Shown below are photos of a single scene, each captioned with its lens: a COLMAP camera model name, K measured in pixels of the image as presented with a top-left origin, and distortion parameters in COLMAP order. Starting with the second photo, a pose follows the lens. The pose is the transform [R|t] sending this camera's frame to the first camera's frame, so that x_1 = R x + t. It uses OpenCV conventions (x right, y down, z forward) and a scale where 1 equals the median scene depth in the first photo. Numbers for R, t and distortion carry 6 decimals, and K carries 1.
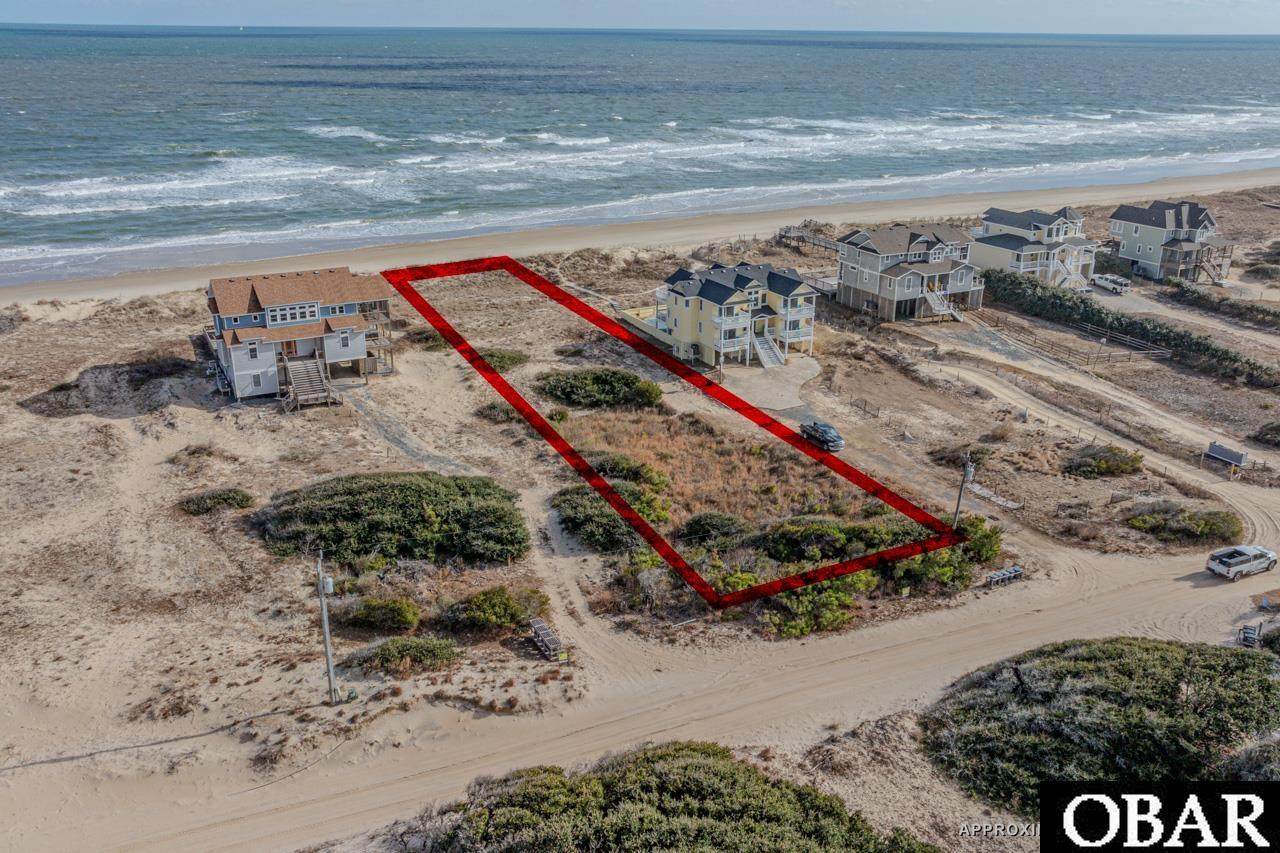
lens RADIAL K [[1070.2, 0, 641.6], [0, 1070.2, 425.0], [0, 0, 1]] dist [-0.010513, 0.000223]
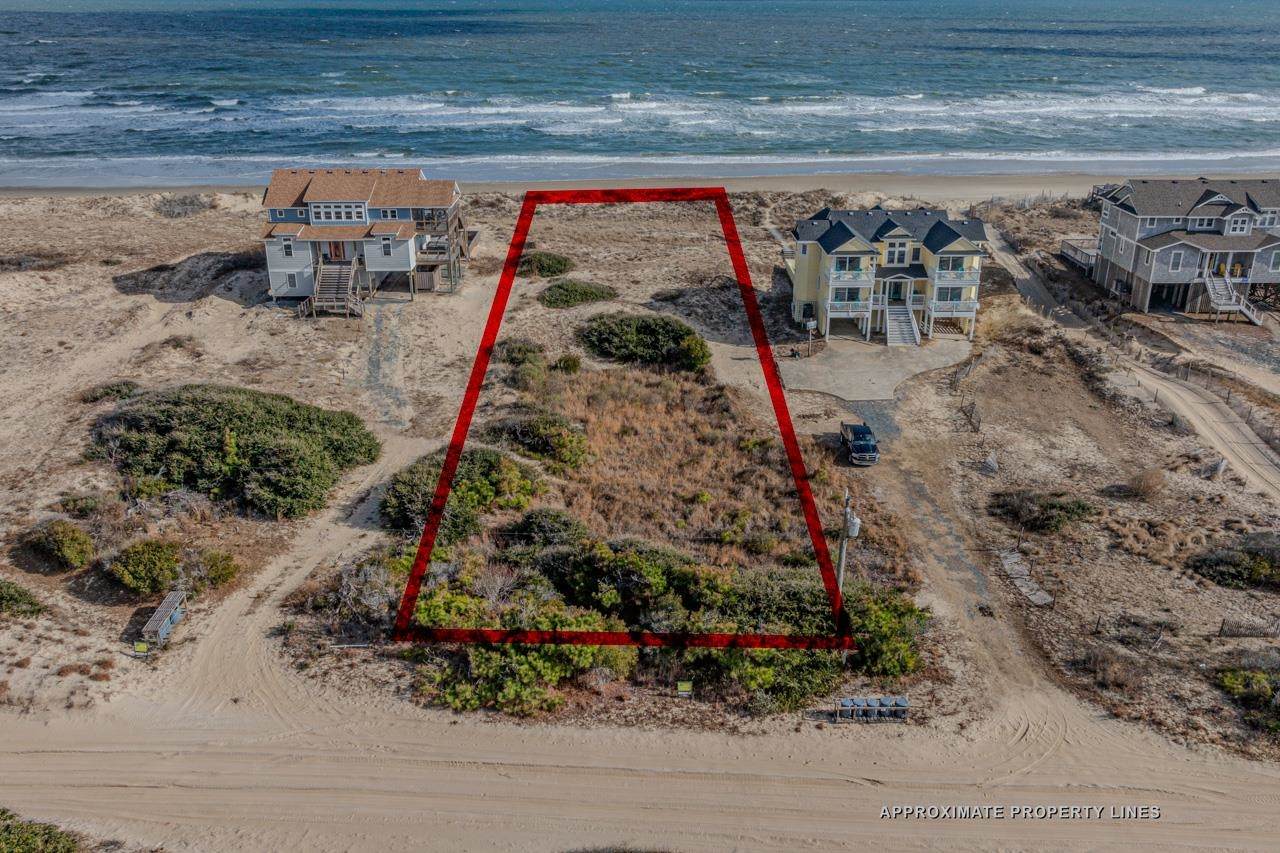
lens RADIAL K [[1070.2, 0, 642.0], [0, 1070.2, 429.1], [0, 0, 1]] dist [-0.010513, 0.000223]
pose [[0.891558, 0.166106, -0.421347, 0.313885], [-0.152672, 0.986091, 0.065693, -0.021293], [0.426399, 0.005759, 0.904517, 0.284708]]
